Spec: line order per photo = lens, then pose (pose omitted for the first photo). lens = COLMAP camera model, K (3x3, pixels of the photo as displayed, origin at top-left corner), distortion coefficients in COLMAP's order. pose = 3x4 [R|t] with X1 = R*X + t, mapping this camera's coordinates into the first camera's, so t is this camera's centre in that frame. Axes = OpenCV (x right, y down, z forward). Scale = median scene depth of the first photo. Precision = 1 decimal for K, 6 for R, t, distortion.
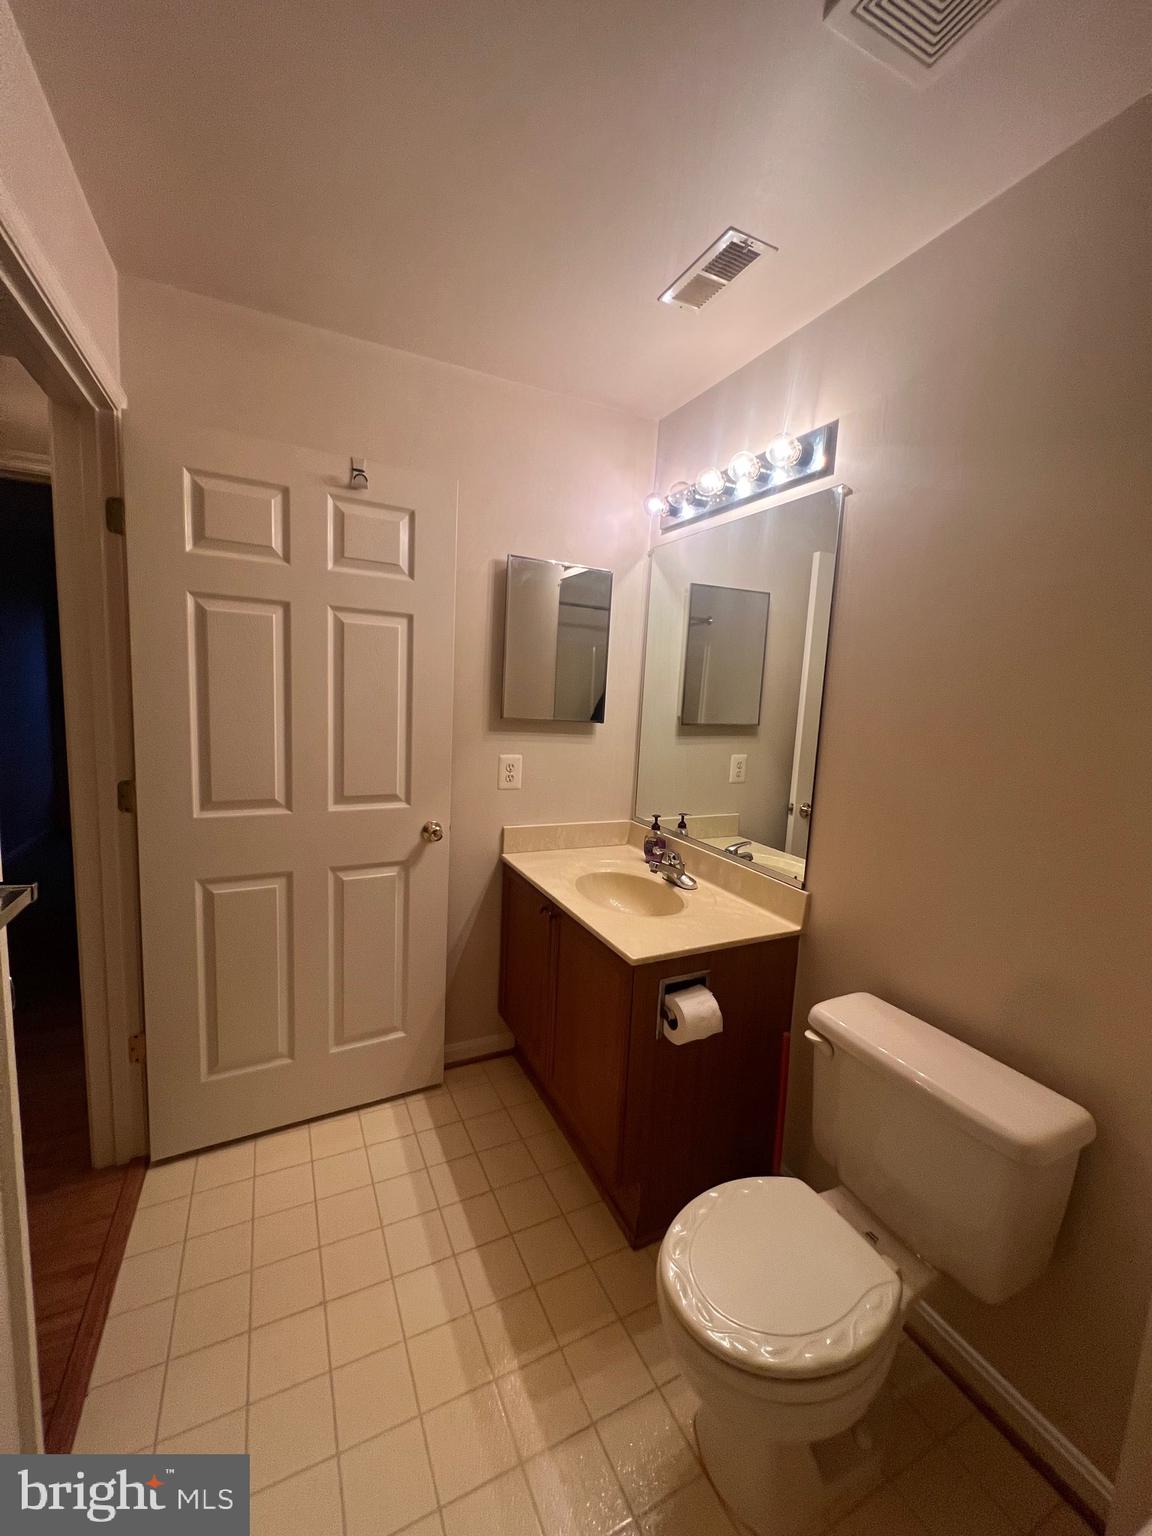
lens RADIAL K [[616.5, 0, 576.7], [0, 616.5, 766.4], [0, 0, 1]] dist [-0.002350, -0.000657]
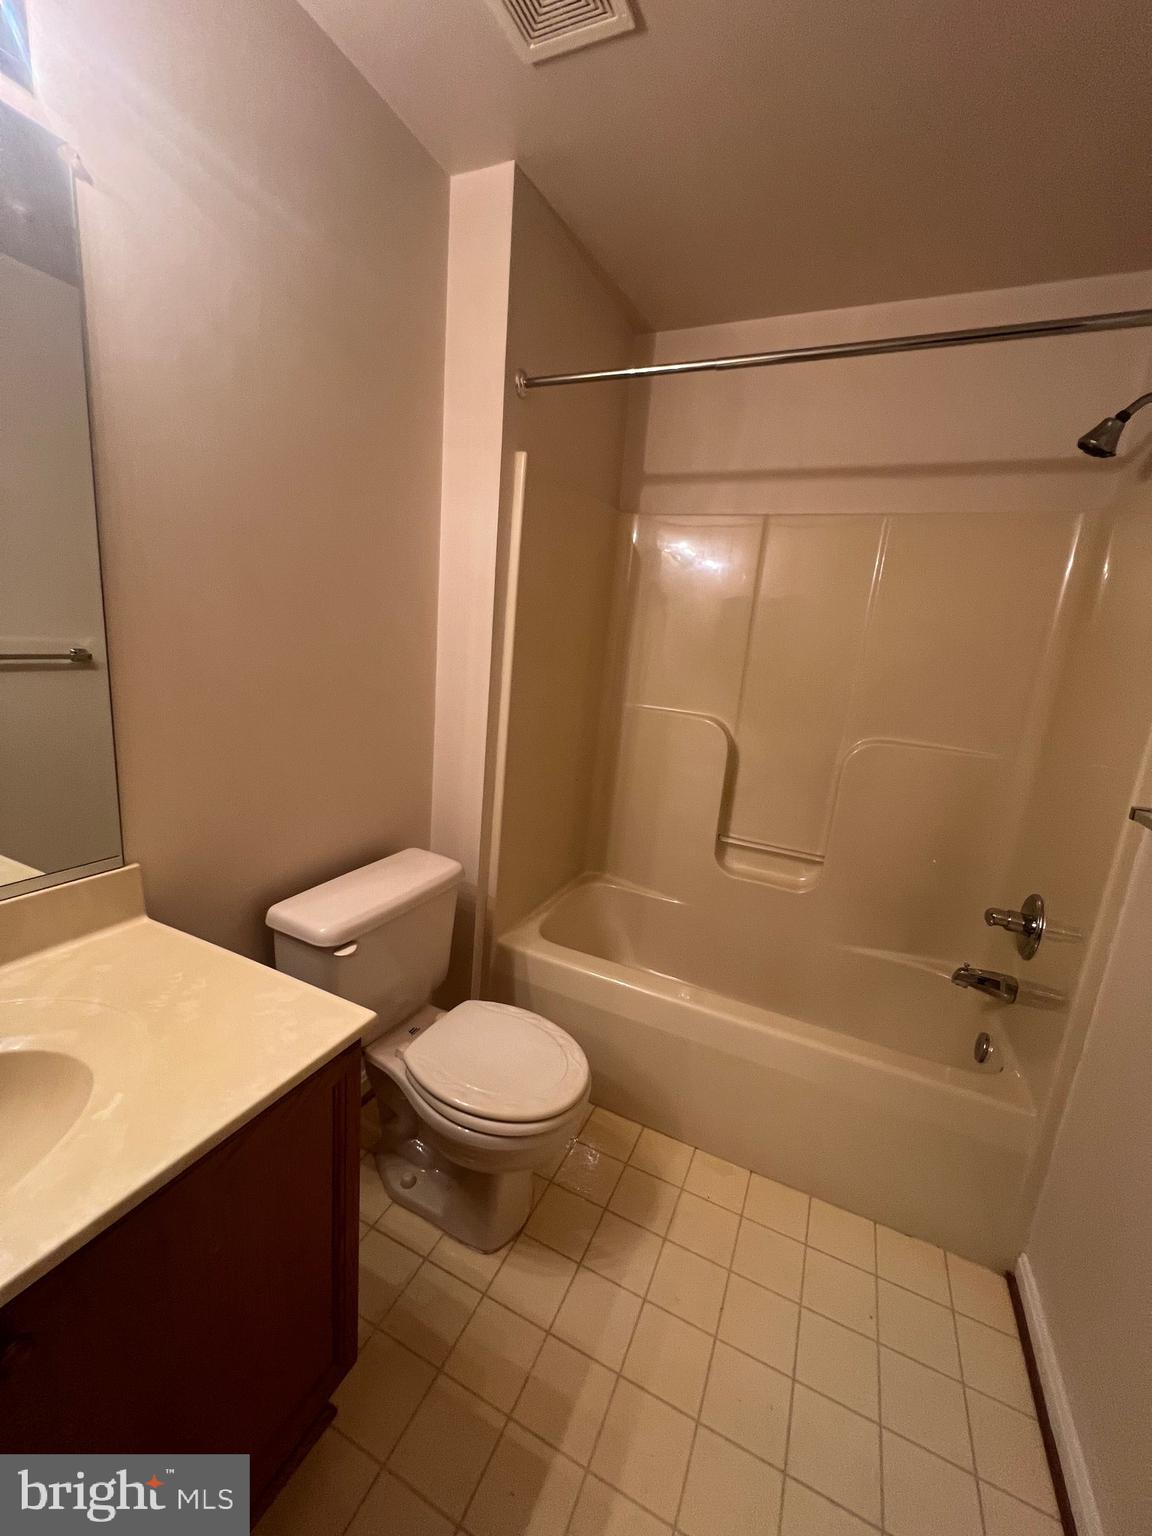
lens RADIAL K [[616.5, 0, 573.7], [0, 616.5, 767.8], [0, 0, 1]] dist [-0.002350, -0.000657]
pose [[-0.628975, -0.259520, 0.732830, -0.460743], [-0.013887, 0.946237, 0.323176, -0.134989], [-0.777302, 0.193093, -0.598763, 1.274606]]
